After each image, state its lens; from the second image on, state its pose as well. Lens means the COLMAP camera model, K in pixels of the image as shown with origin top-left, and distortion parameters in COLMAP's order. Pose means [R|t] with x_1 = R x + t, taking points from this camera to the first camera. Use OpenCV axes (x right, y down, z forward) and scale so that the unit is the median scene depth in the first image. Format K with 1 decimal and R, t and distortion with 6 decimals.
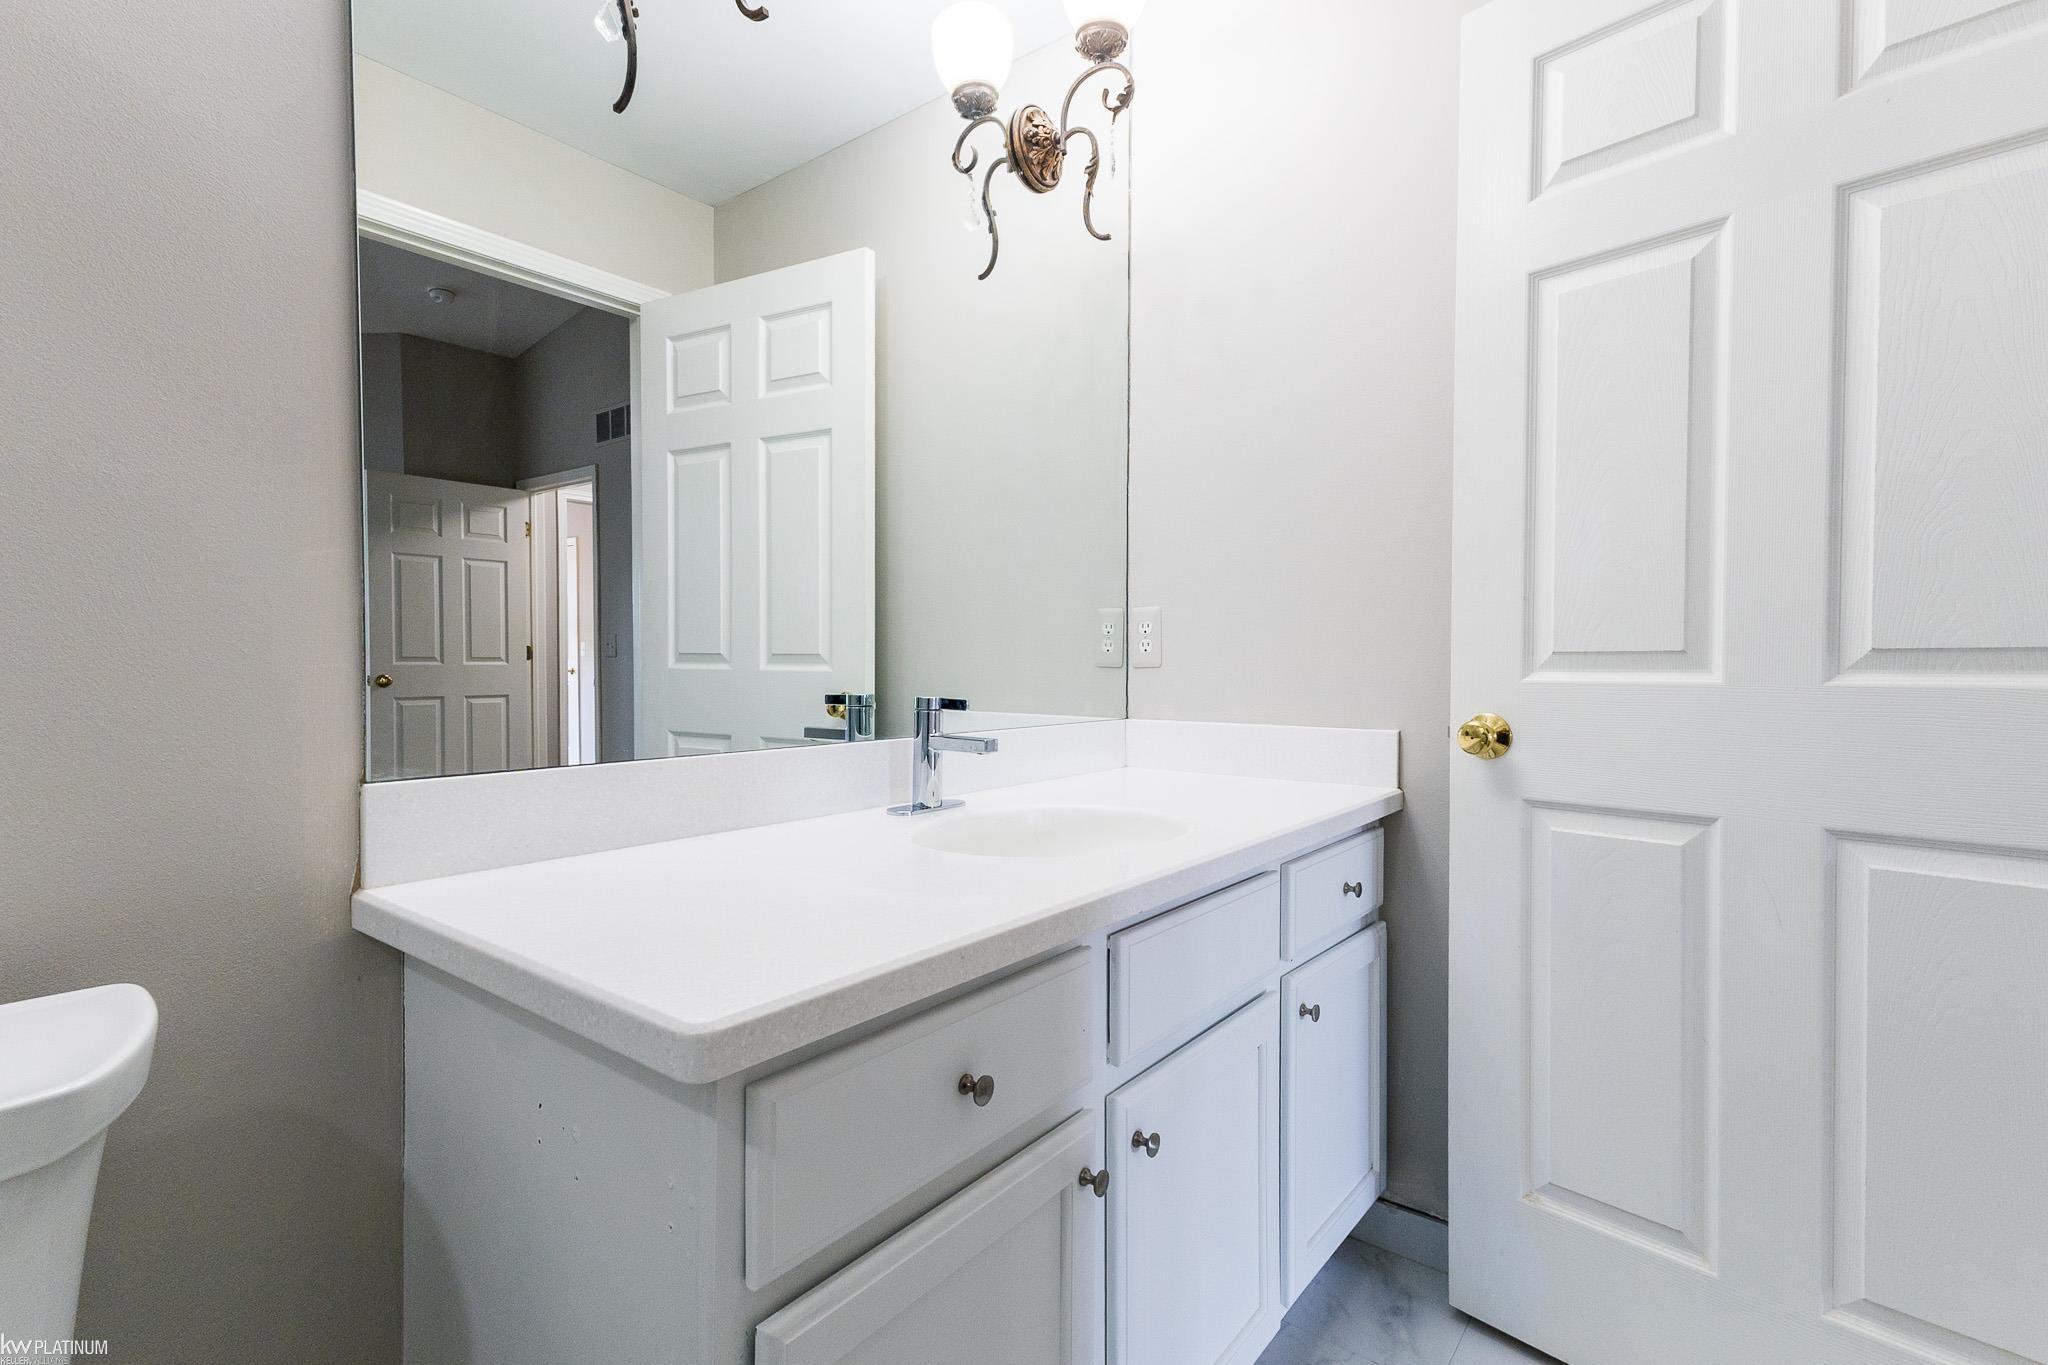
lens RADIAL K [[985.5, 0, 1024.0], [0, 985.5, 682.5], [0, 0, 1]] dist [0.024207, -0.006367]
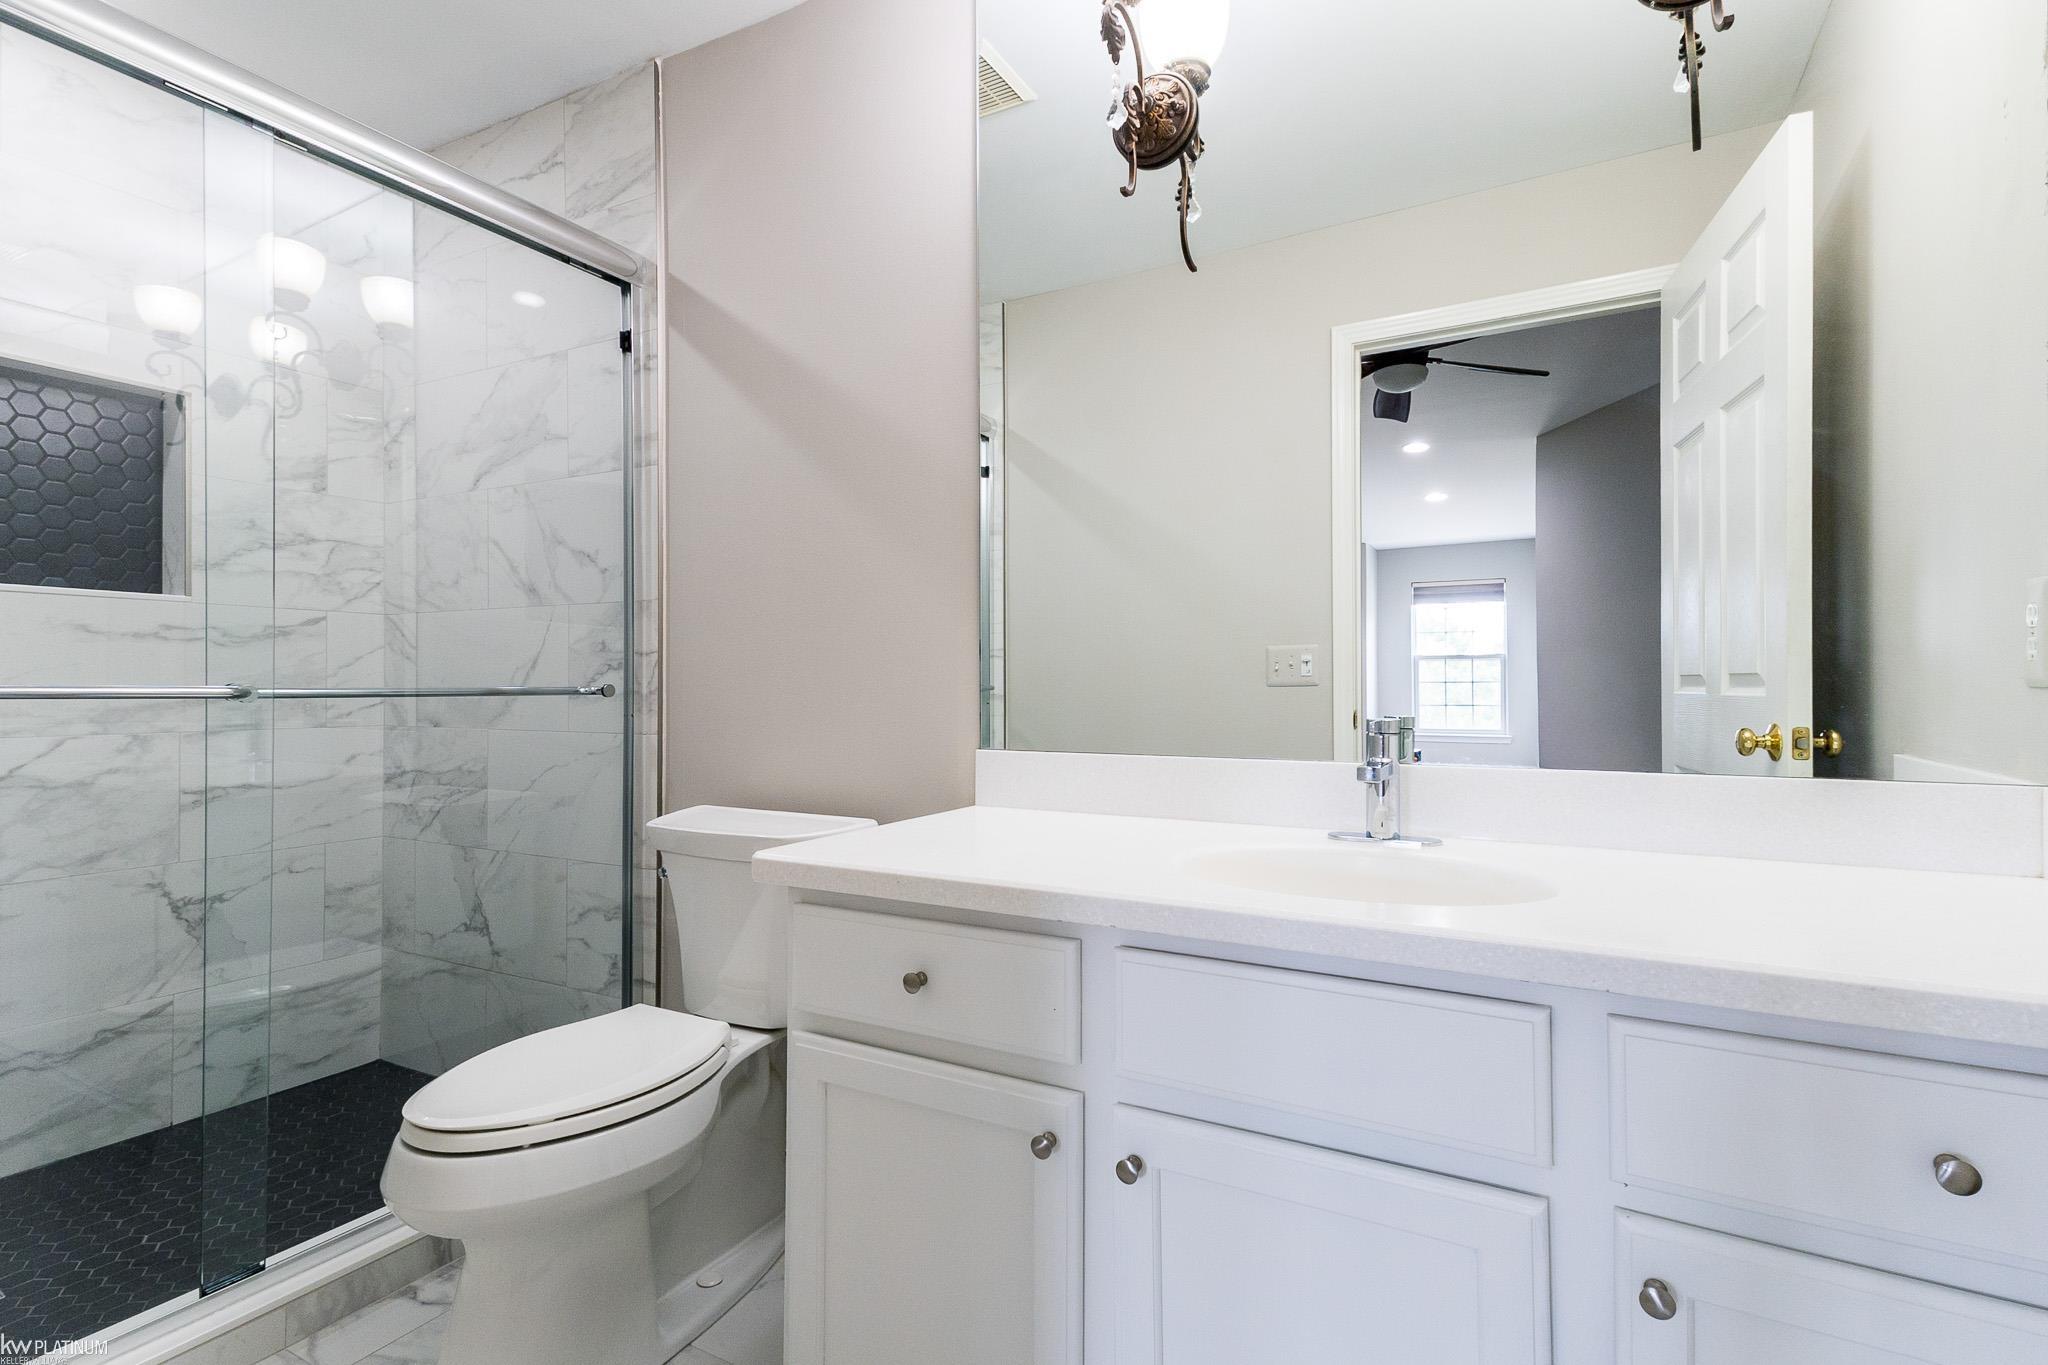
lens RADIAL K [[985.5, 0, 1024.0], [0, 985.5, 682.5], [0, 0, 1]] dist [0.024207, -0.006367]
pose [[0.153895, -0.012842, -0.988004, 0.784596], [-0.020524, 0.999658, -0.016191, 0.003828], [0.987874, 0.022770, 0.153579, 0.540364]]
